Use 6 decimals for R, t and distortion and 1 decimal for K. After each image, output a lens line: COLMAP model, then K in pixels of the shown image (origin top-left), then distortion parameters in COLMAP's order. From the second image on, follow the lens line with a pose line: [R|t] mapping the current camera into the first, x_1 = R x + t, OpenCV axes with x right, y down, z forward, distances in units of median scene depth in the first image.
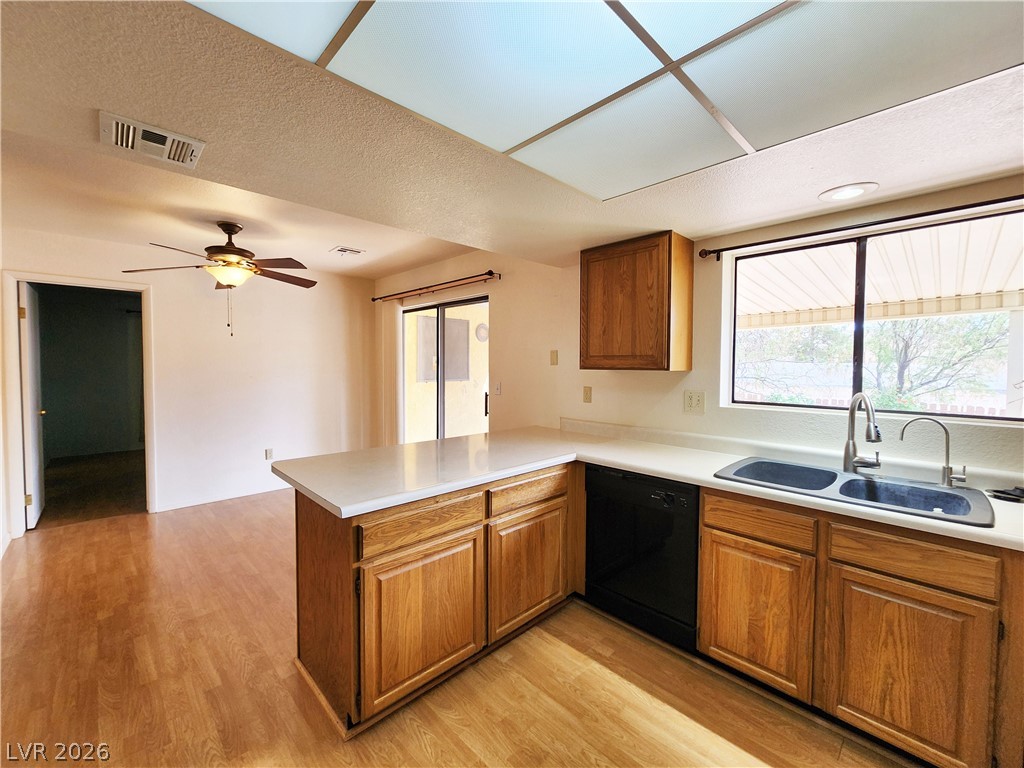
lens RADIAL K [[430.8, 0, 516.2], [0, 430.8, 378.0], [0, 0, 1]] dist [-0.001532, 0.001039]
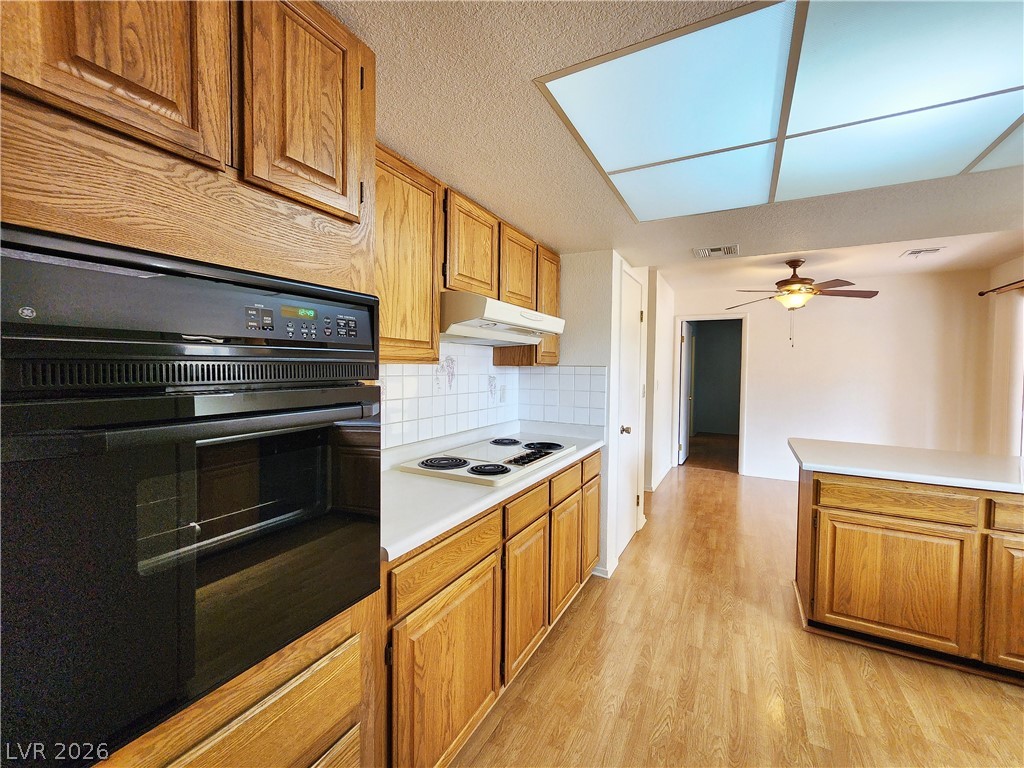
lens RADIAL K [[430.8, 0, 512.9], [0, 430.8, 382.1], [0, 0, 1]] dist [-0.001532, 0.001039]
pose [[0.307661, 0.032255, -0.950949, 0.474723], [-0.043373, 0.998862, 0.019847, 0.026951], [0.950507, 0.035139, 0.308710, -0.287813]]
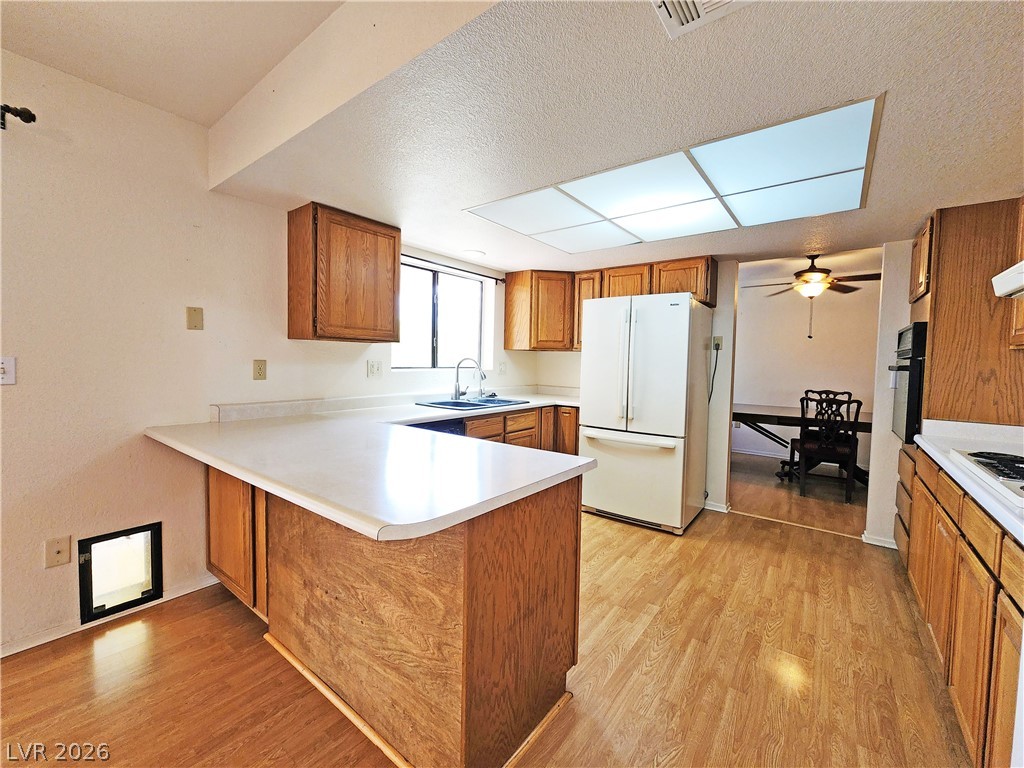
lens RADIAL K [[430.8, 0, 505.5], [0, 430.8, 379.5], [0, 0, 1]] dist [-0.001532, 0.001039]
pose [[-0.144167, -0.047721, 0.988402, -0.953636], [0.017440, 0.998559, 0.050755, 0.031942], [-0.989400, 0.024555, -0.143127, 0.912058]]
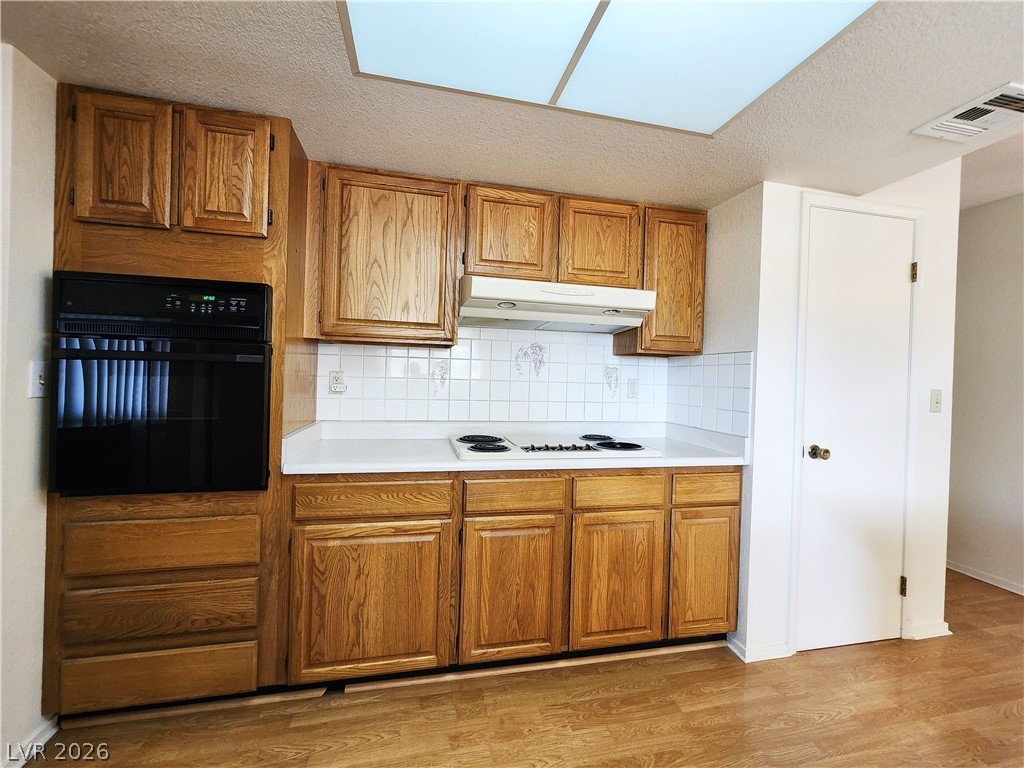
lens RADIAL K [[430.8, 0, 508.9], [0, 430.8, 382.2], [0, 0, 1]] dist [-0.001532, 0.001039]
pose [[-0.525624, -0.009817, -0.850660, 0.361163], [-0.060555, 0.997829, 0.025901, 0.064418], [0.848559, 0.065126, -0.525077, 0.405638]]
